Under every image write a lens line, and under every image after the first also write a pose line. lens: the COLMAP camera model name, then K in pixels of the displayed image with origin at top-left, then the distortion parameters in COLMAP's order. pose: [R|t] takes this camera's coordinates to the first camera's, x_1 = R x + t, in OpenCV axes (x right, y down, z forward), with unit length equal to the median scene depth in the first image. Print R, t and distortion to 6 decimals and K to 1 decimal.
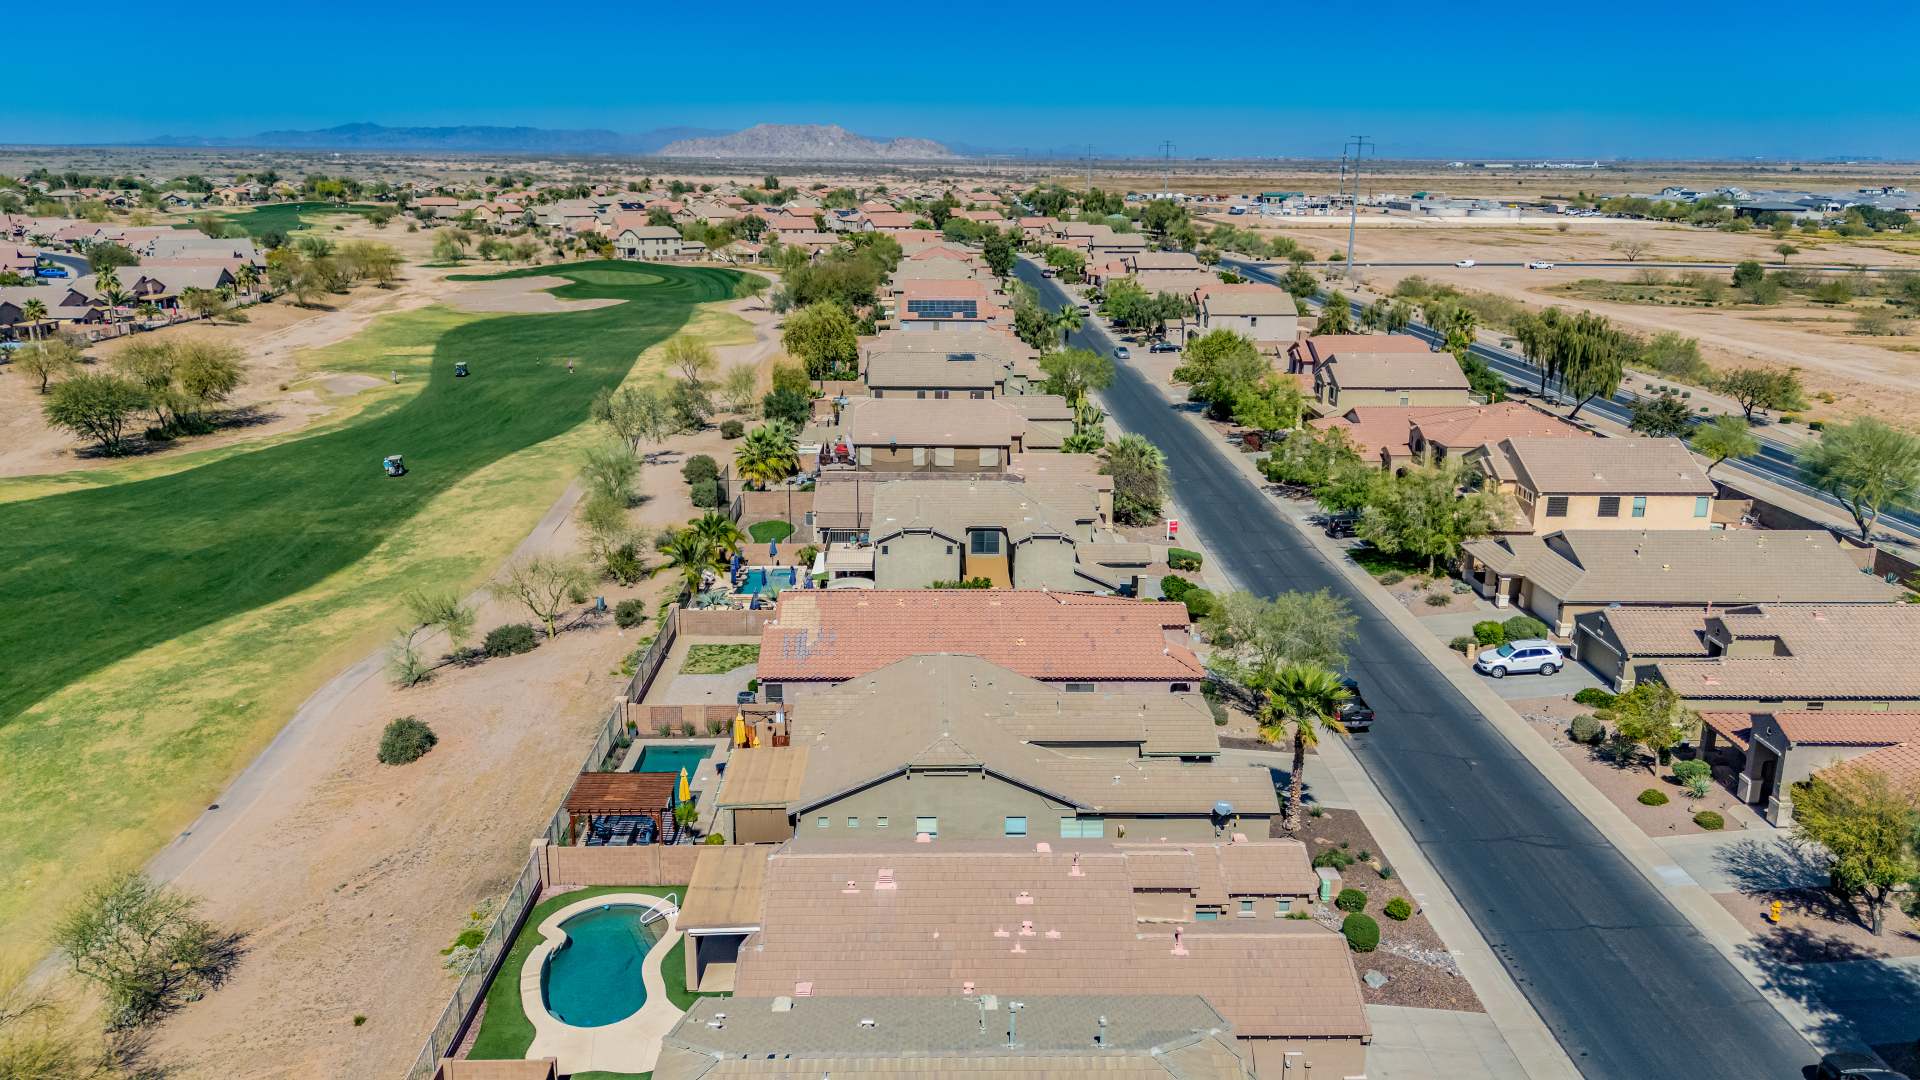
lens RADIAL K [[1413.5, 0, 967.0], [0, 1413.5, 537.5], [0, 0, 1]] dist [0.071442, -0.061028]
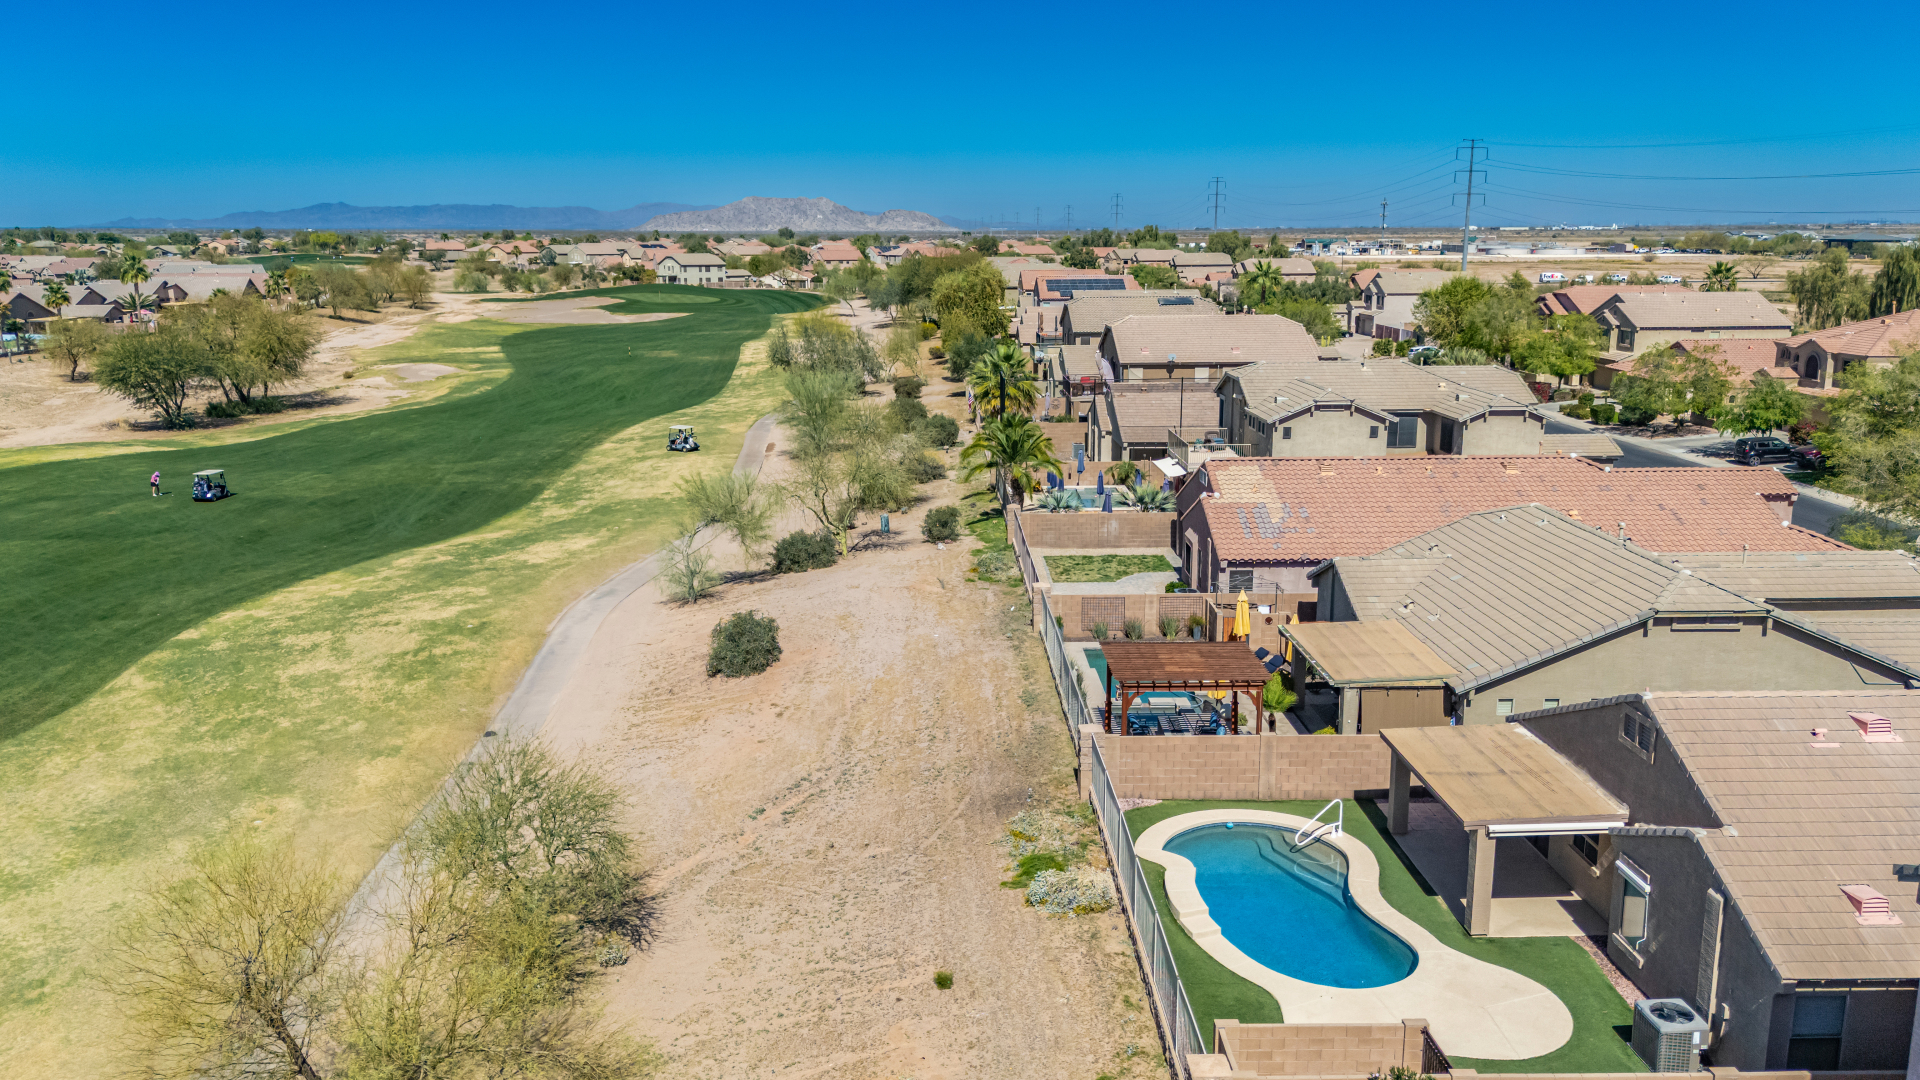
lens RADIAL K [[1477.3, 0, 970.7], [0, 1477.3, 531.2], [0, 0, 1]] dist [0.079748, -0.084845]
pose [[0.999909, -0.011385, 0.007279, -0.233944], [0.011814, 0.998018, -0.061816, 0.108219], [-0.006560, 0.061896, 0.998061, 0.217427]]
